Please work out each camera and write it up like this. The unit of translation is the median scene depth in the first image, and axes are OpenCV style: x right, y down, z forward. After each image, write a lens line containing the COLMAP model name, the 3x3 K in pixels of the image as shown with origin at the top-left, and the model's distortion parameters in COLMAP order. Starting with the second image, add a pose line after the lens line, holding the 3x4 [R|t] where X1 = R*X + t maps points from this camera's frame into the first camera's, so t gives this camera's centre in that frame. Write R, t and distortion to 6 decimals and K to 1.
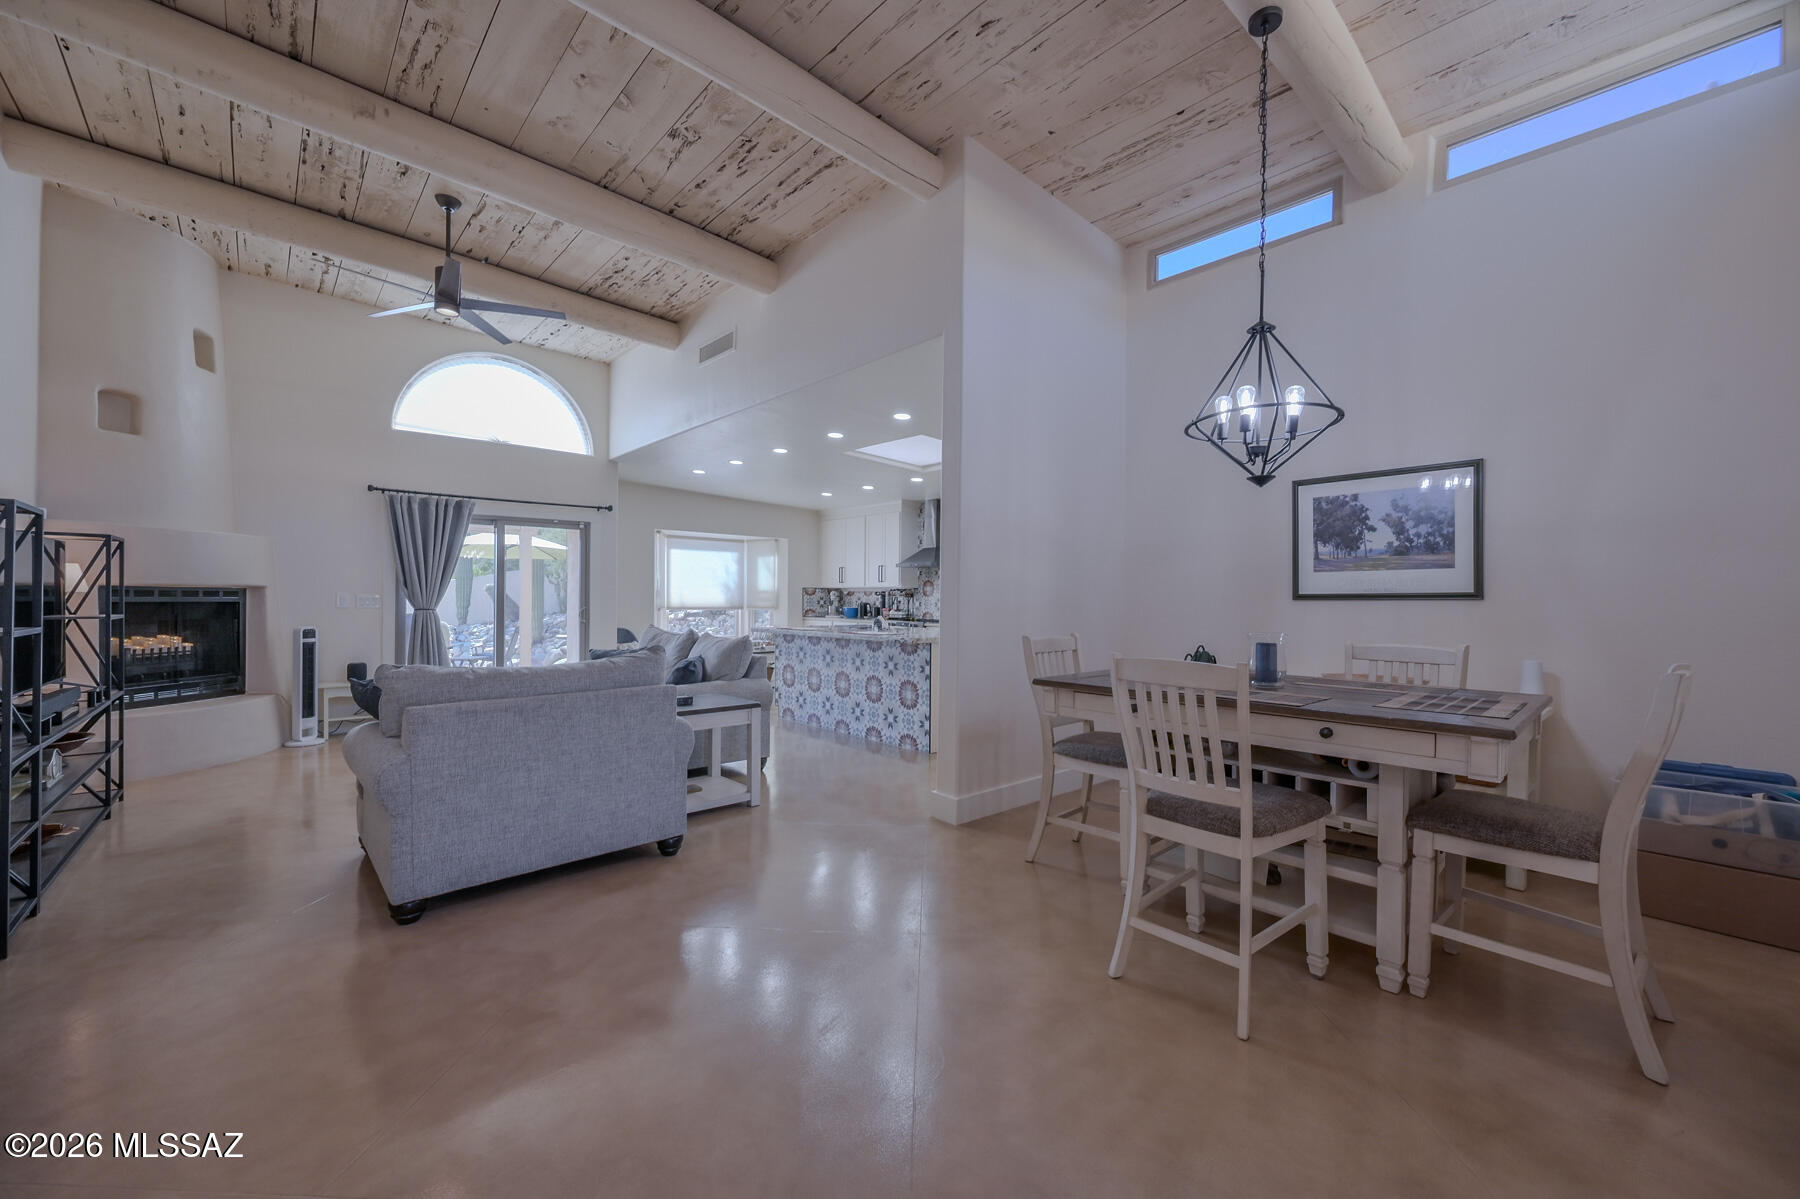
lens RADIAL K [[710.5, 0, 900.0], [0, 710.5, 599.5], [0, 0, 1]] dist [0.001011, -0.000317]
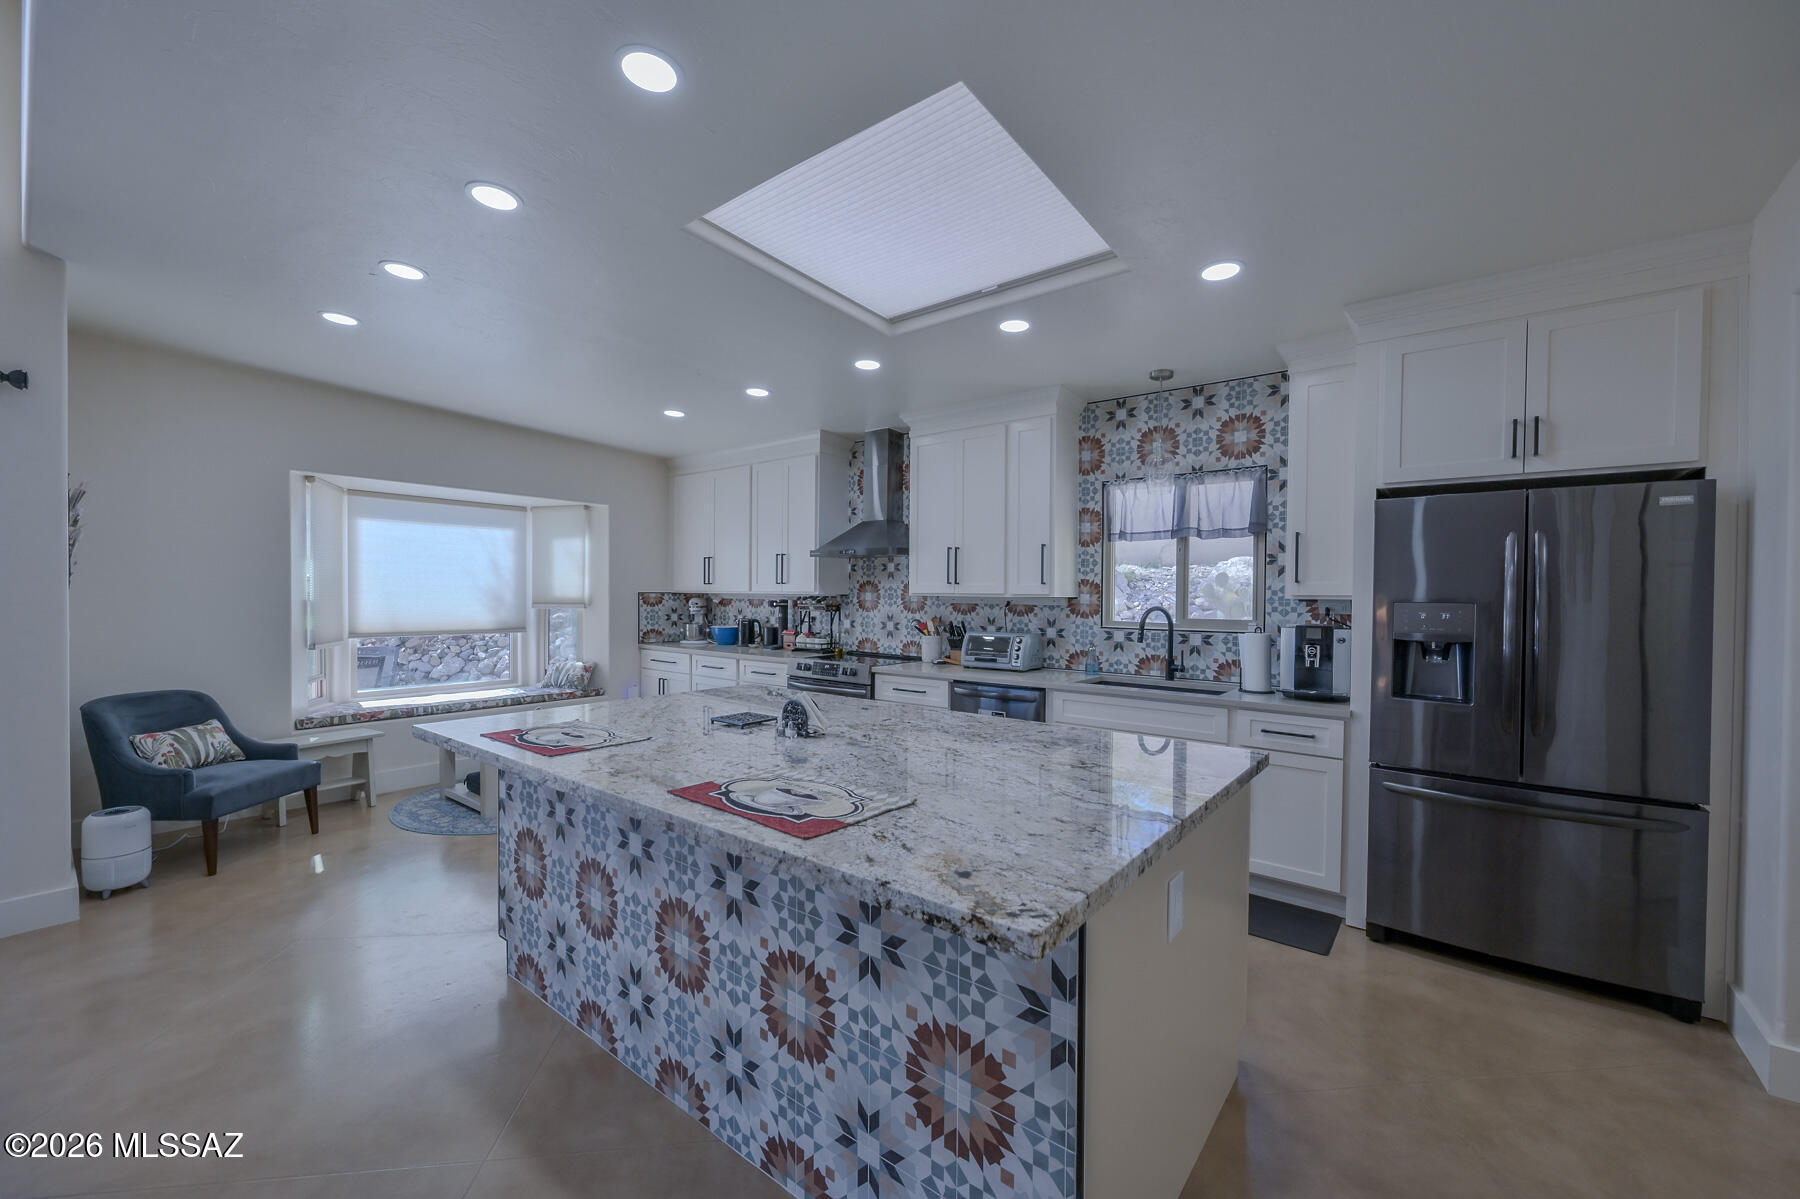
lens RADIAL K [[710.5, 0, 900.0], [0, 710.5, 599.5], [0, 0, 1]] dist [0.001011, -0.000317]
pose [[0.986686, -0.001390, 0.162629, -0.025867], [0.000263, 0.999976, 0.006953, -0.016753], [-0.162635, -0.006817, 0.986663, 0.457093]]
